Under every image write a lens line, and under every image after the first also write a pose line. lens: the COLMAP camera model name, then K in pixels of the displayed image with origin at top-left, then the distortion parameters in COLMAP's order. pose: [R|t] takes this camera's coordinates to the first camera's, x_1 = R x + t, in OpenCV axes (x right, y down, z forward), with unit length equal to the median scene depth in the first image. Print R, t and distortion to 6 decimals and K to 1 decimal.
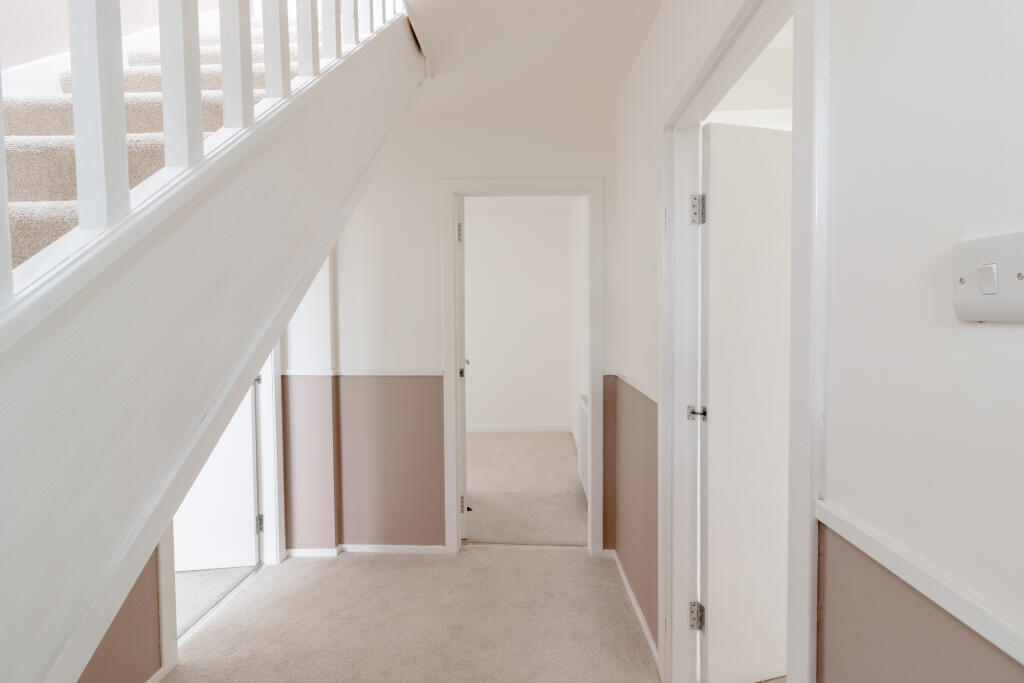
lens RADIAL K [[497.9, 0, 506.3], [0, 497.9, 341.7], [0, 0, 1]] dist [0.001764, -0.000044]
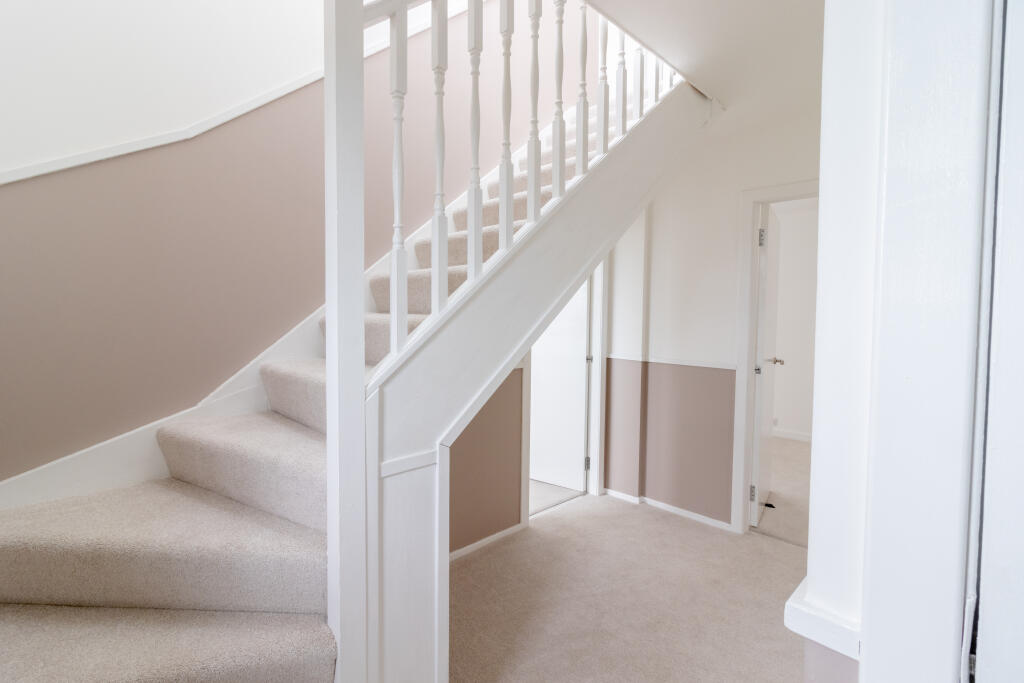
lens RADIAL K [[458.7, 0, 508.7], [0, 458.7, 337.1], [0, 0, 1]] dist [-0.012358, 0.000050]
pose [[0.735915, 0.058278, -0.674561, 0.177873], [-0.038508, 0.998279, 0.044234, -0.031608], [0.675978, -0.006576, 0.736893, -0.076659]]
